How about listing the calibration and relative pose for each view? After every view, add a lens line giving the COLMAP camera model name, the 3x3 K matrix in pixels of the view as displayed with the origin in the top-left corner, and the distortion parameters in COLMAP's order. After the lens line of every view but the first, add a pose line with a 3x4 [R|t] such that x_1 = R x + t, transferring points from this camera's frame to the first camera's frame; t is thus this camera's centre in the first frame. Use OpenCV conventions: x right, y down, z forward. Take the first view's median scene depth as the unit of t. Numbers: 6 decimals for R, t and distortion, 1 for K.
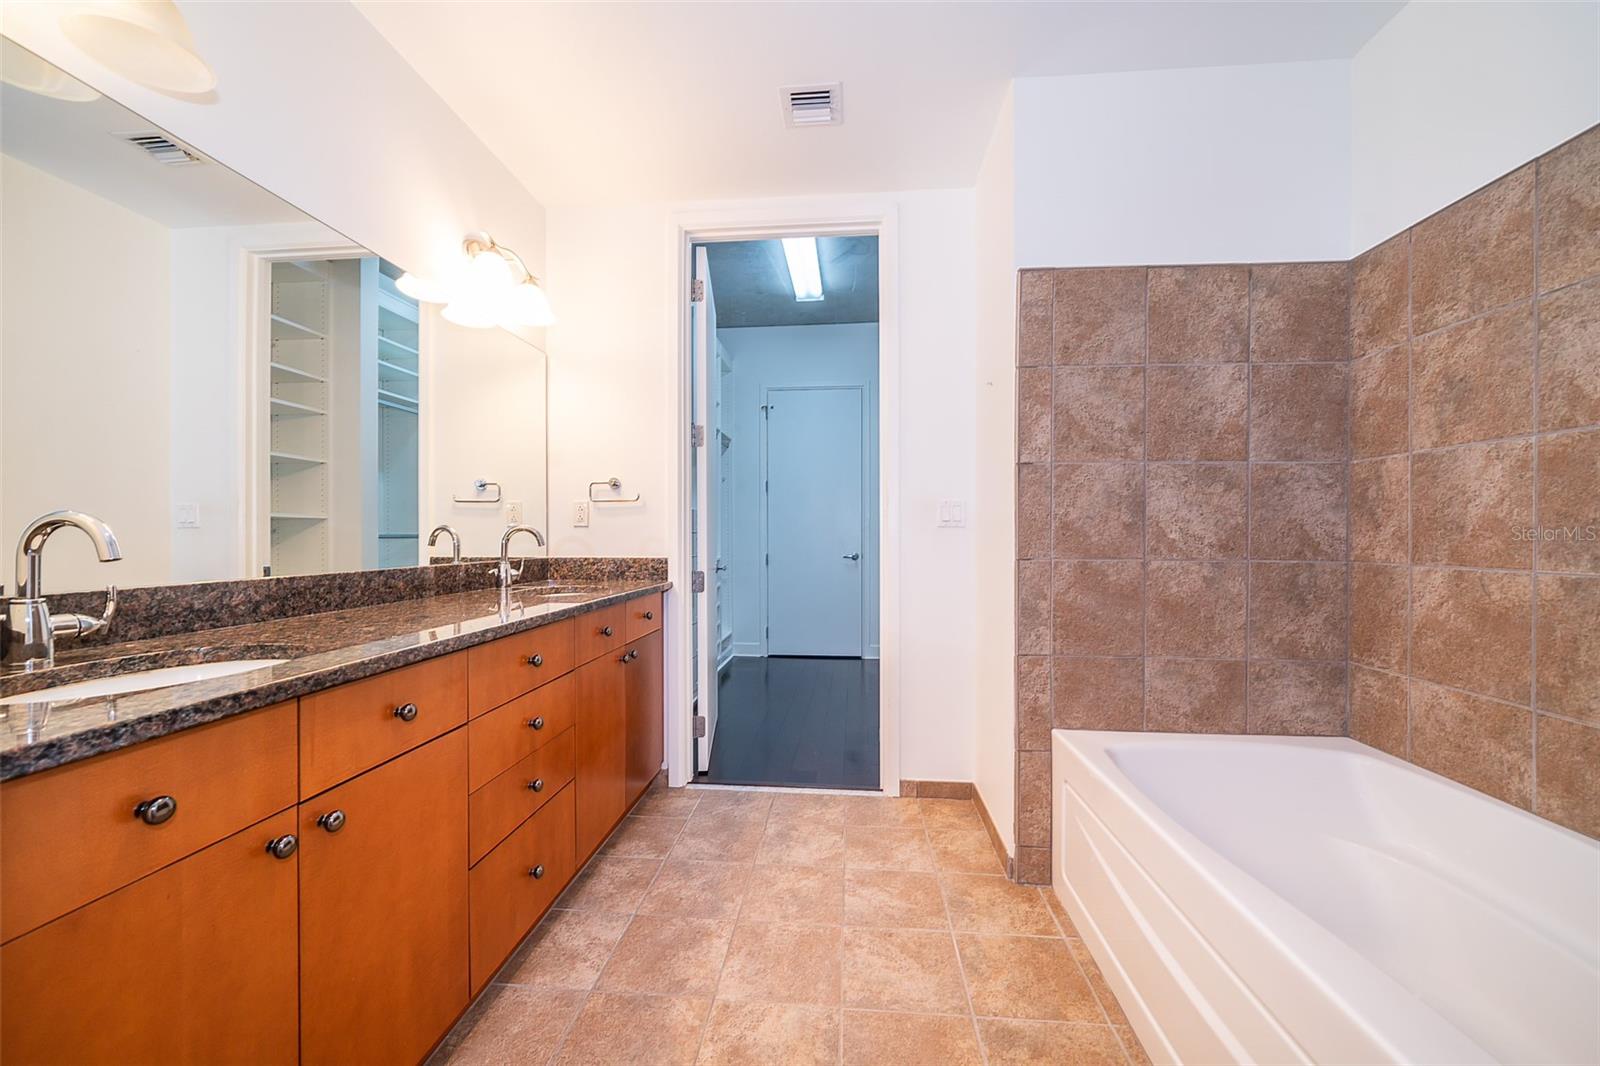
lens RADIAL K [[615.5, 0, 798.9], [0, 615.5, 540.0], [0, 0, 1]] dist [0.000518, 0.000008]
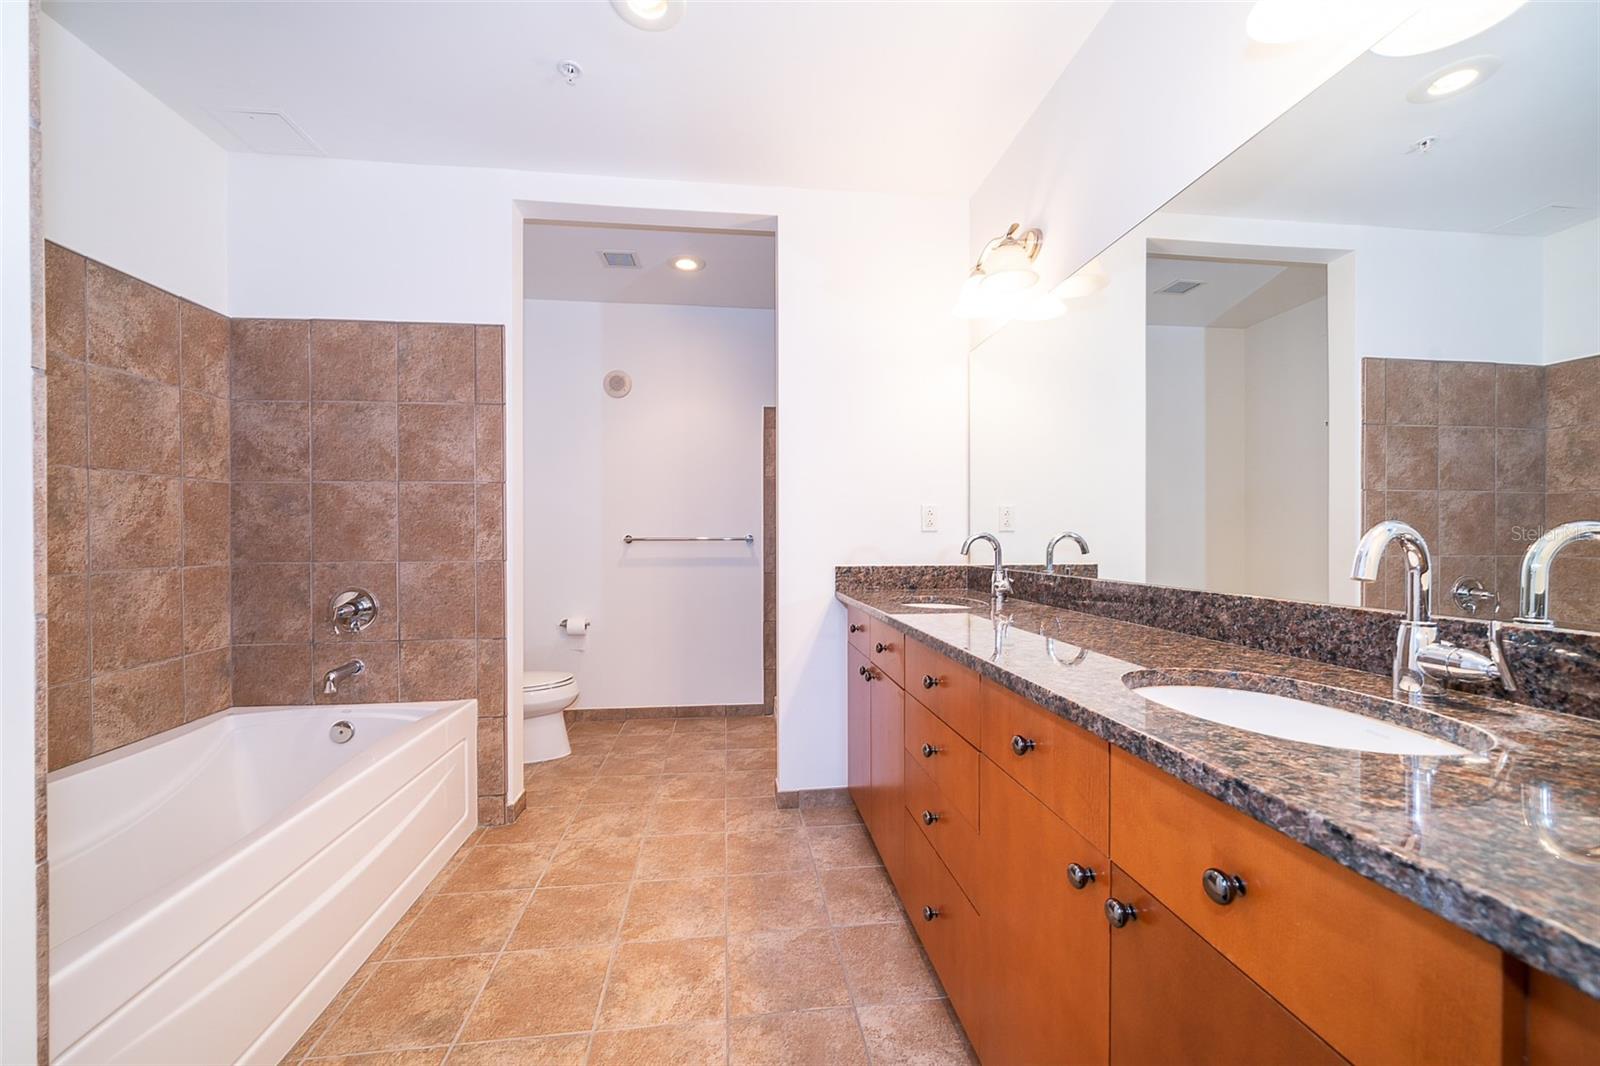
lens RADIAL K [[615.5, 0, 809.9], [0, 615.5, 536.8], [0, 0, 1]] dist [0.000518, 0.000008]
pose [[-0.974882, 0.004043, -0.222683, -0.048590], [0.002793, 0.999979, 0.005927, -0.028535], [0.222702, 0.005156, -0.974873, 1.918124]]
